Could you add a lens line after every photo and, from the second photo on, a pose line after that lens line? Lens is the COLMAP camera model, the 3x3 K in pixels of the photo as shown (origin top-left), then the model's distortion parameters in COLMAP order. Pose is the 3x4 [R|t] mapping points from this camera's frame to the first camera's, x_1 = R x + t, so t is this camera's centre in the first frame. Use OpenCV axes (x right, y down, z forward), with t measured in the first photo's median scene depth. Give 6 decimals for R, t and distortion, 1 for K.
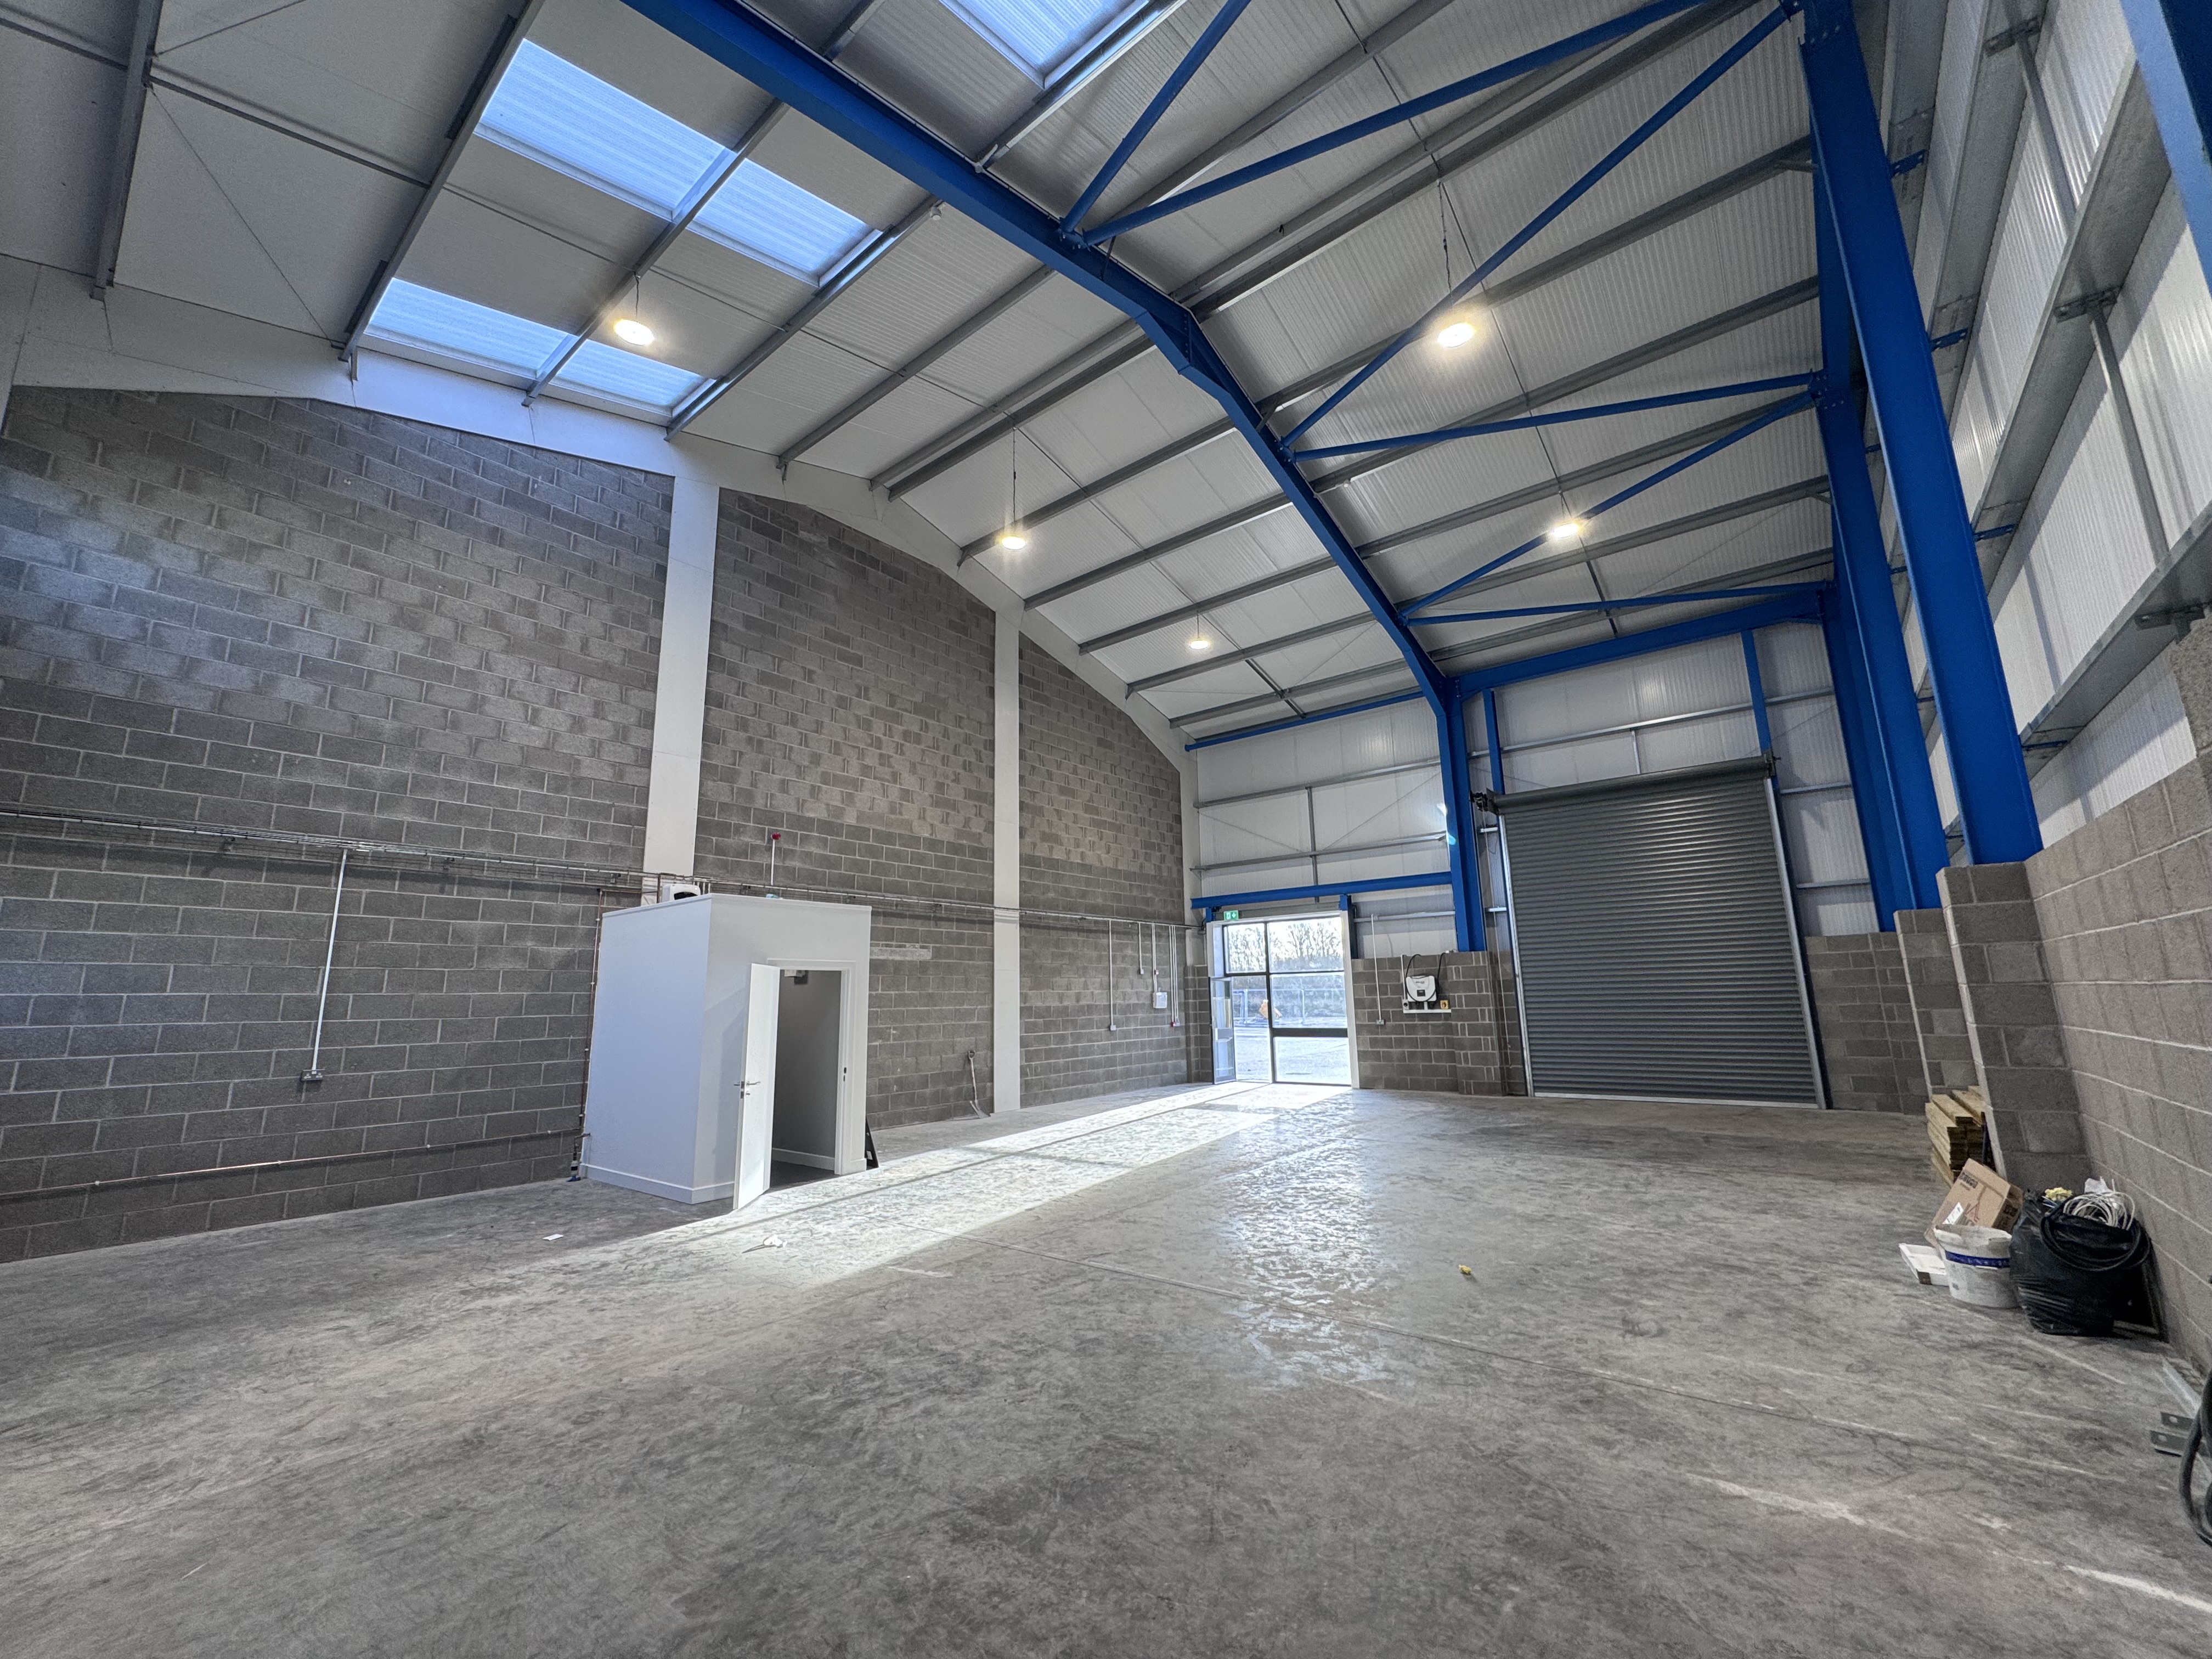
lens RADIAL K [[879.1, 0, 1106.0], [0, 879.1, 829.5], [0, 0, 1]] dist [-0.003235, 0.000478]
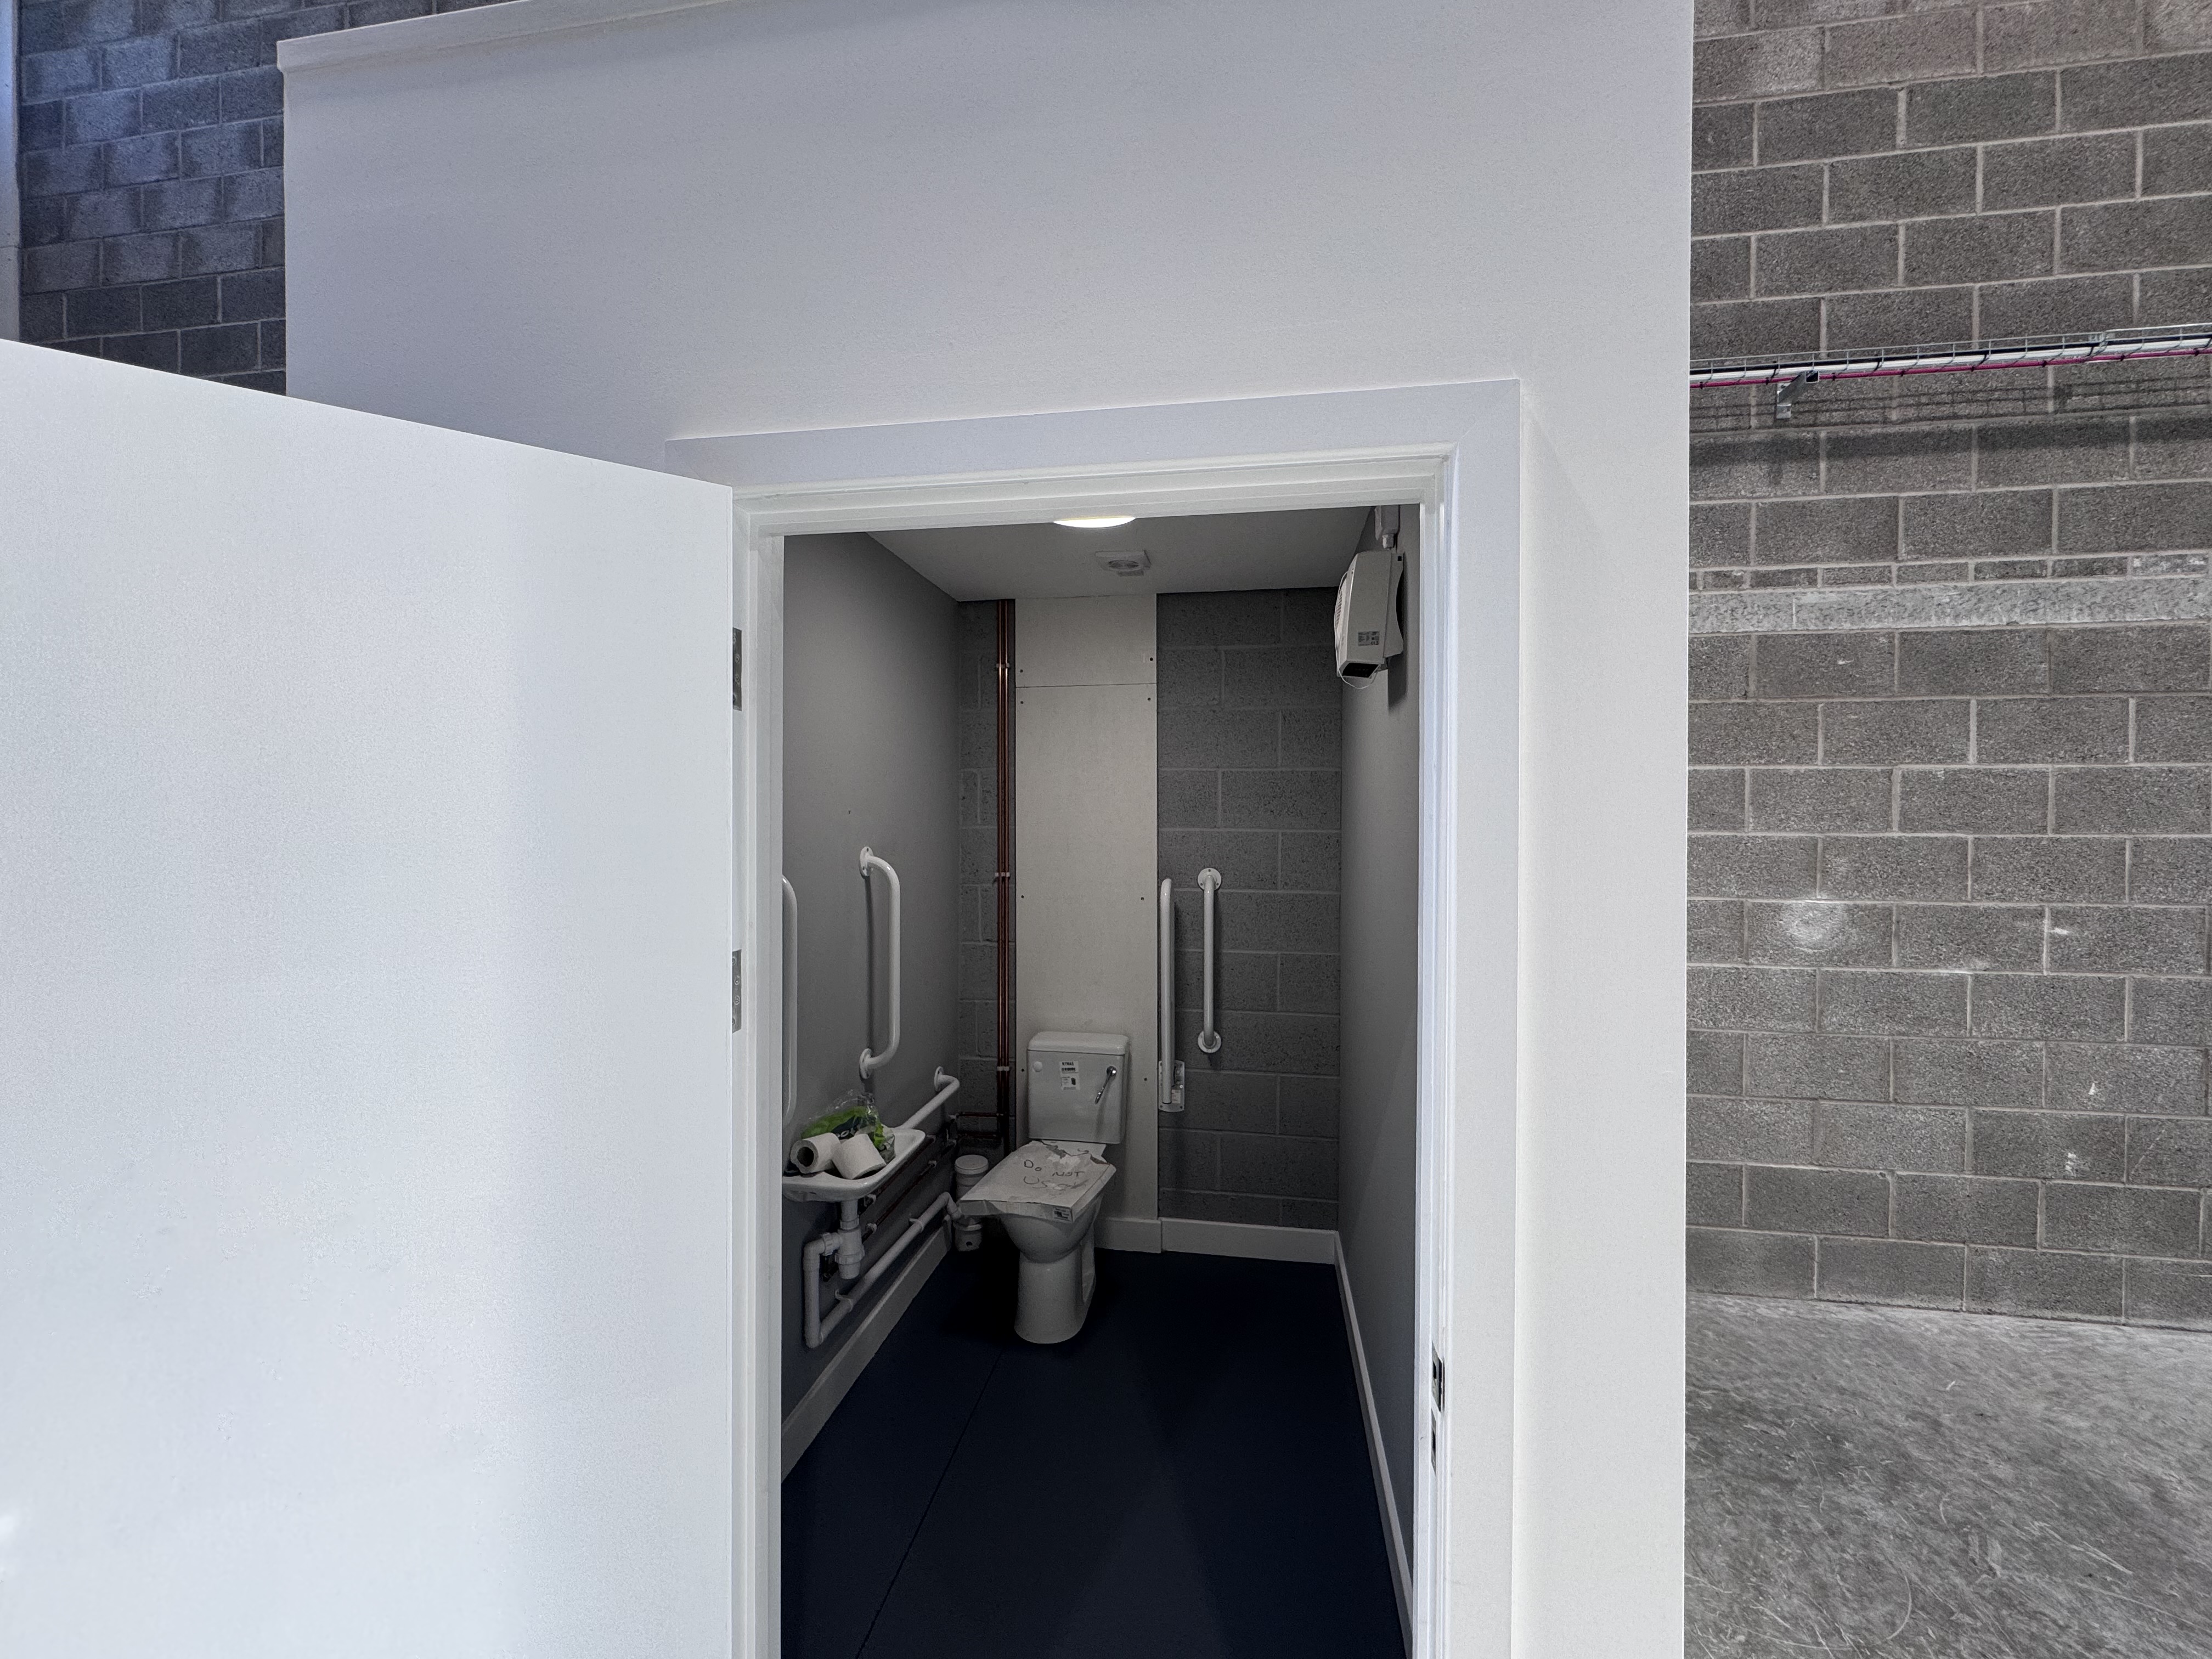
lens RADIAL K [[879.1, 0, 1106.0], [0, 879.1, 829.5], [0, 0, 1]] dist [-0.003235, 0.000478]
pose [[0.490688, 0.029169, -0.870847, -0.159327], [0.154348, 0.980724, 0.119818, 0.132812], [0.857556, -0.193206, 0.476727, 0.658778]]
